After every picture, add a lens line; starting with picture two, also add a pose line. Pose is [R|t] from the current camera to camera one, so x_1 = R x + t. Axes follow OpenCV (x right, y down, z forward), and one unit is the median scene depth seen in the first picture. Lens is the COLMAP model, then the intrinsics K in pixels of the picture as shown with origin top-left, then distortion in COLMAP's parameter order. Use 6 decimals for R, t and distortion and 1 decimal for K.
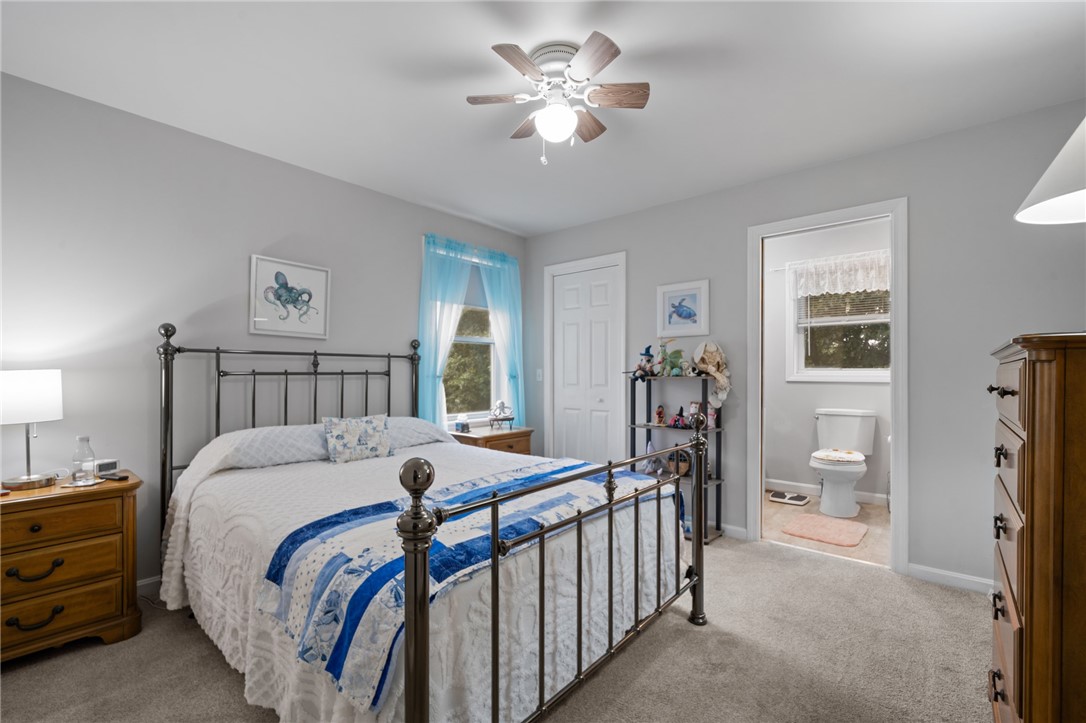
lens RADIAL K [[475.4, 0, 536.7], [0, 475.4, 368.4], [0, 0, 1]] dist [-0.002718, -0.000373]
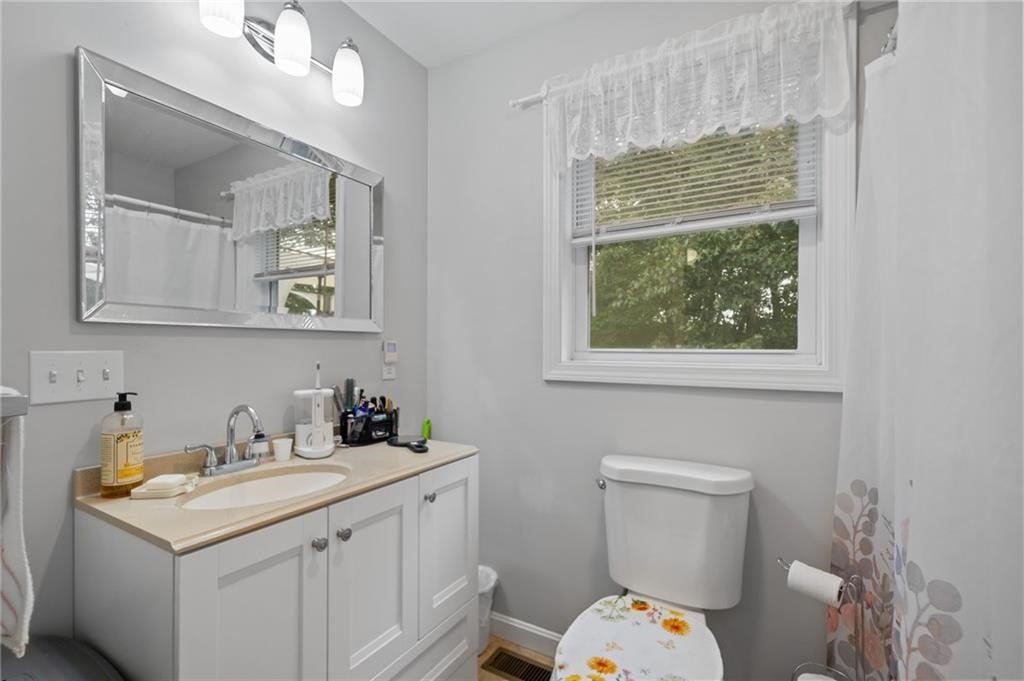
lens RADIAL K [[448.2, 0, 517.2], [0, 448.2, 345.3], [0, 0, 1]] dist [-0.002718, -0.000373]
pose [[0.983207, 0.000774, 0.182494, 0.193266], [-0.001231, 0.999996, 0.002393, -0.001532], [-0.182491, -0.002578, 0.983204, 0.281380]]
